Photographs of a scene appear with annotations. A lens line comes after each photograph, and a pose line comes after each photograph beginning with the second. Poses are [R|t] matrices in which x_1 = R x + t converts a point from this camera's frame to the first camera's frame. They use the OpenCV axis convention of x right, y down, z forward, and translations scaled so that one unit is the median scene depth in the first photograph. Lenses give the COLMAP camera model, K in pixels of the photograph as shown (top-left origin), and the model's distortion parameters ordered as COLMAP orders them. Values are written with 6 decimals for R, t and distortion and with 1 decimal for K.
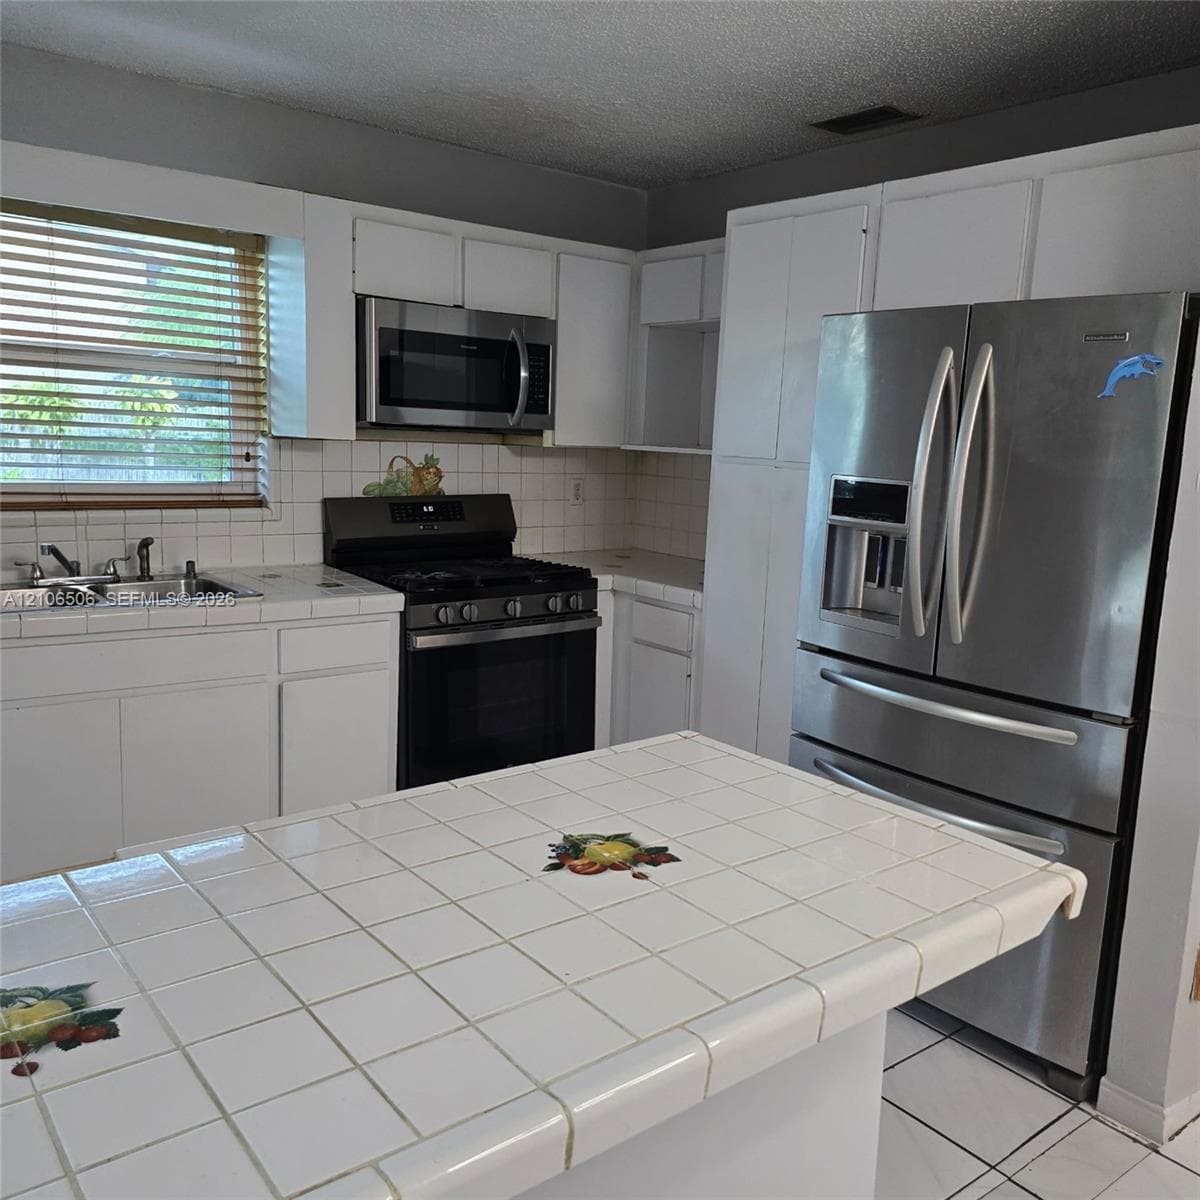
lens RADIAL K [[1056.5, 0, 613.8], [0, 1056.5, 599.8], [0, 0, 1]] dist [0.119987, -0.216278]
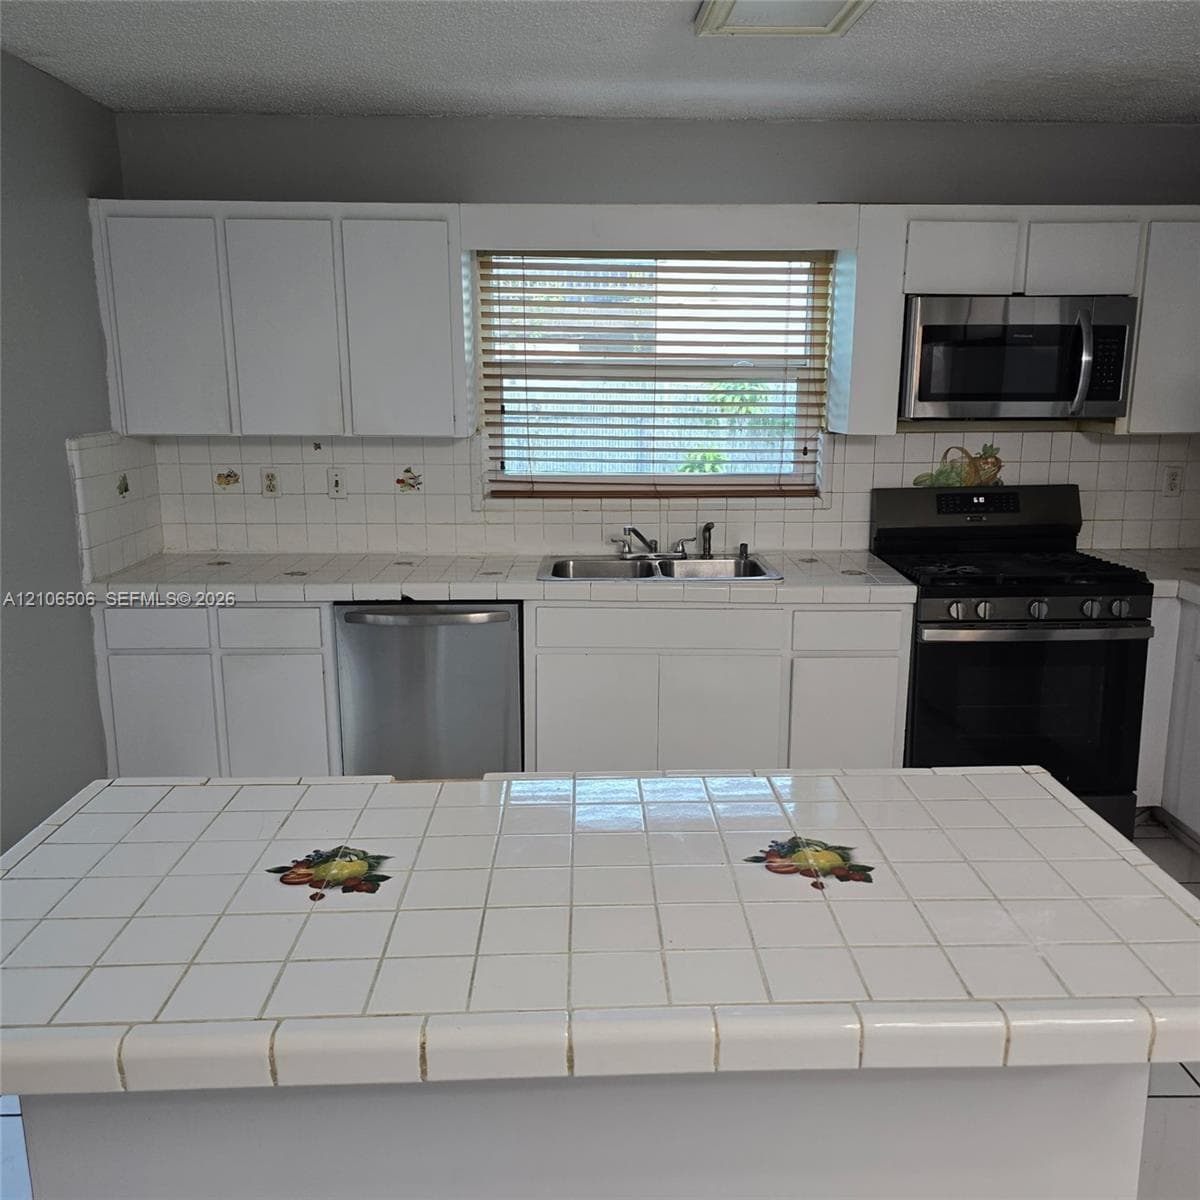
lens RADIAL K [[1056.5, 0, 613.8], [0, 1056.5, 599.8], [0, 0, 1]] dist [0.119987, -0.216278]
pose [[0.801236, 0.086200, -0.592107, 0.161883], [-0.066157, 0.996264, 0.055515, -0.027680], [0.594680, -0.005308, 0.803945, -0.004709]]
